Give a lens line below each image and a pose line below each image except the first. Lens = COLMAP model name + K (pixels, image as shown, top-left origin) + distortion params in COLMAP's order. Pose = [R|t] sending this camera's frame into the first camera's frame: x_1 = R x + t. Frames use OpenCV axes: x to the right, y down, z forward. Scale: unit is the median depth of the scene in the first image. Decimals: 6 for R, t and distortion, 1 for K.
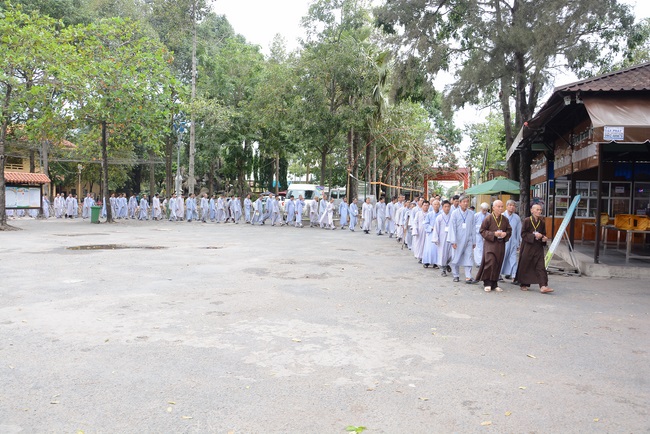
lens RADIAL K [[512.9, 0, 319.9], [0, 512.9, 218.8], [0, 0, 1]] dist [-0.119819, 0.094555]
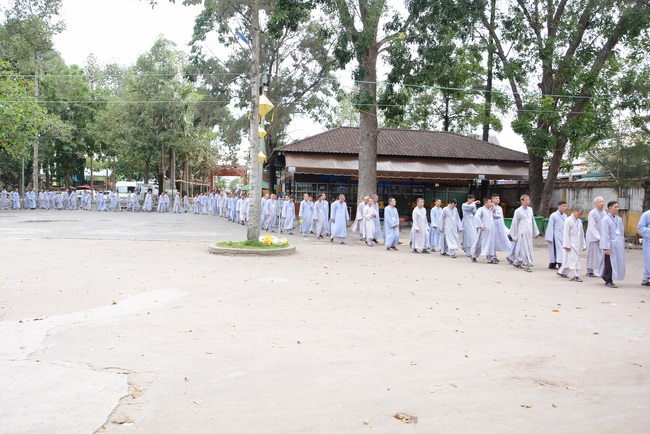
lens RADIAL K [[512.9, 0, 321.9], [0, 512.9, 214.9], [0, 0, 1]] dist [-0.119819, 0.094555]
pose [[0.911792, -0.019420, 0.410192, -0.060146], [0.016103, 0.999804, 0.011540, 0.007175], [-0.410336, -0.003917, 0.911926, -0.235365]]
